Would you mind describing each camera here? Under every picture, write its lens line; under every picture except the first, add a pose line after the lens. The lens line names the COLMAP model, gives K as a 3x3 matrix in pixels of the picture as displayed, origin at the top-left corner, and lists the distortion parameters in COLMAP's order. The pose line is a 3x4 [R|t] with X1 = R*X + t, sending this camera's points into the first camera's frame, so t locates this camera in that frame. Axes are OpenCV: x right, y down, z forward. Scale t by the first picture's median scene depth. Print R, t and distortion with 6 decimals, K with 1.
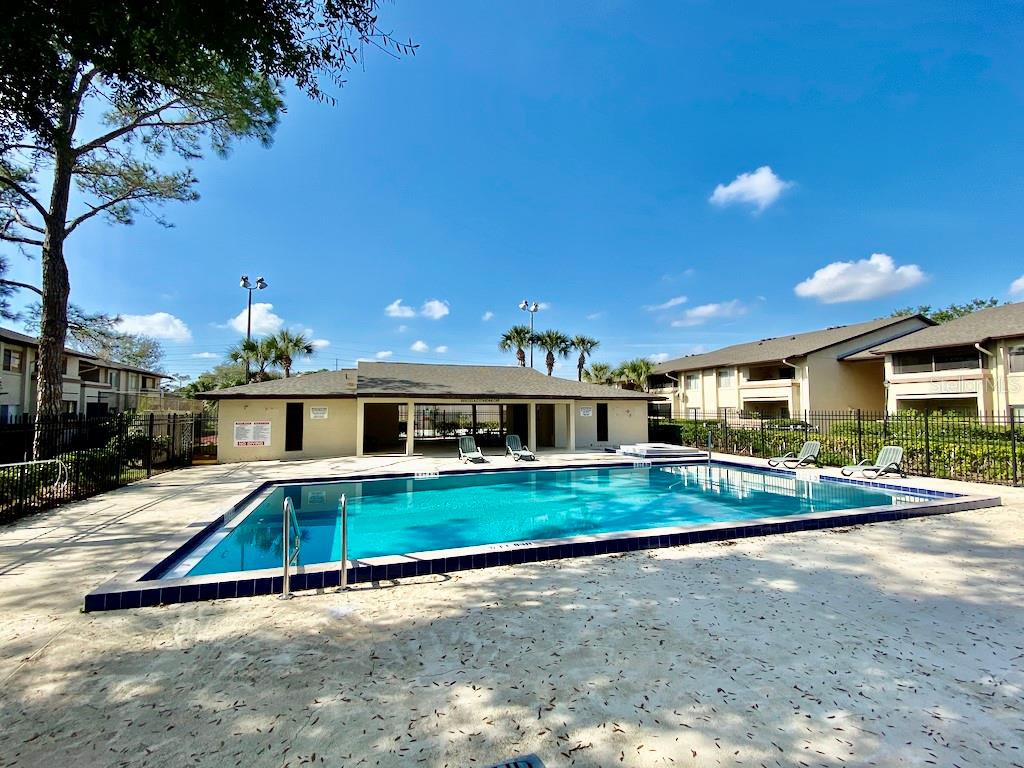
lens RADIAL K [[456.5, 0, 512.0], [0, 456.5, 384.0], [0, 0, 1]] dist [0.037995, -0.000154]
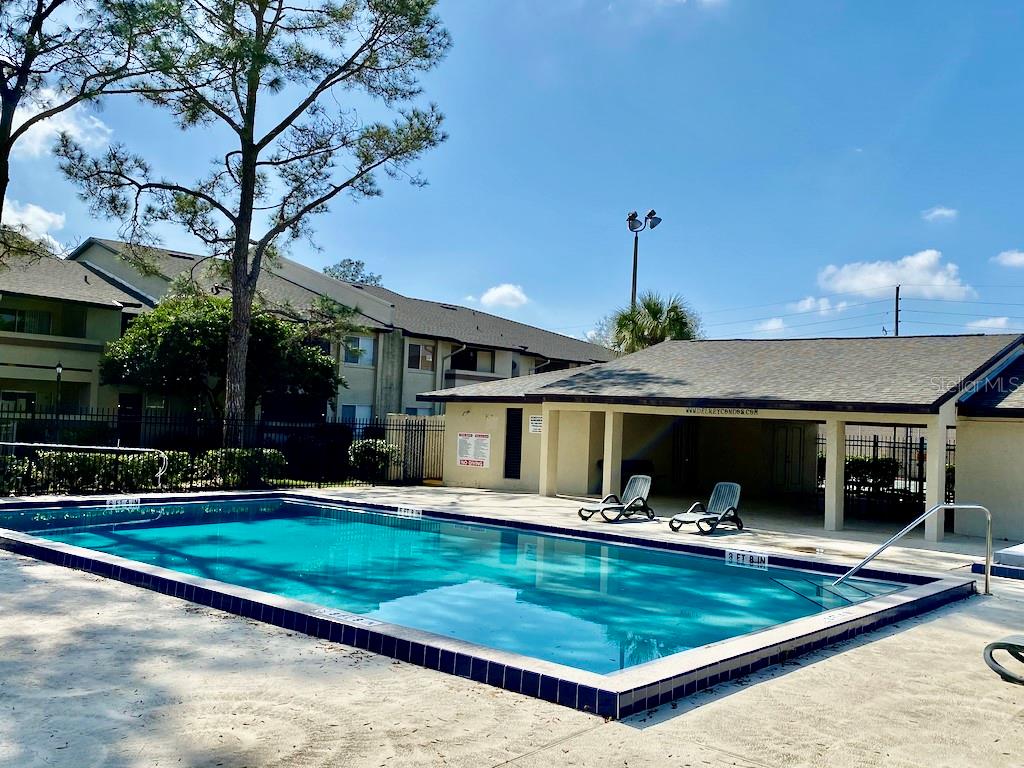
lens RADIAL K [[977.2, 0, 512.0], [0, 977.2, 384.0], [0, 0, 1]] dist [0.104007, 0.001604]
pose [[0.511470, -0.005160, -0.859286, 0.779108], [0.002216, 0.999987, -0.004686, 0.012201], [0.859299, 0.000493, 0.511474, 0.273292]]
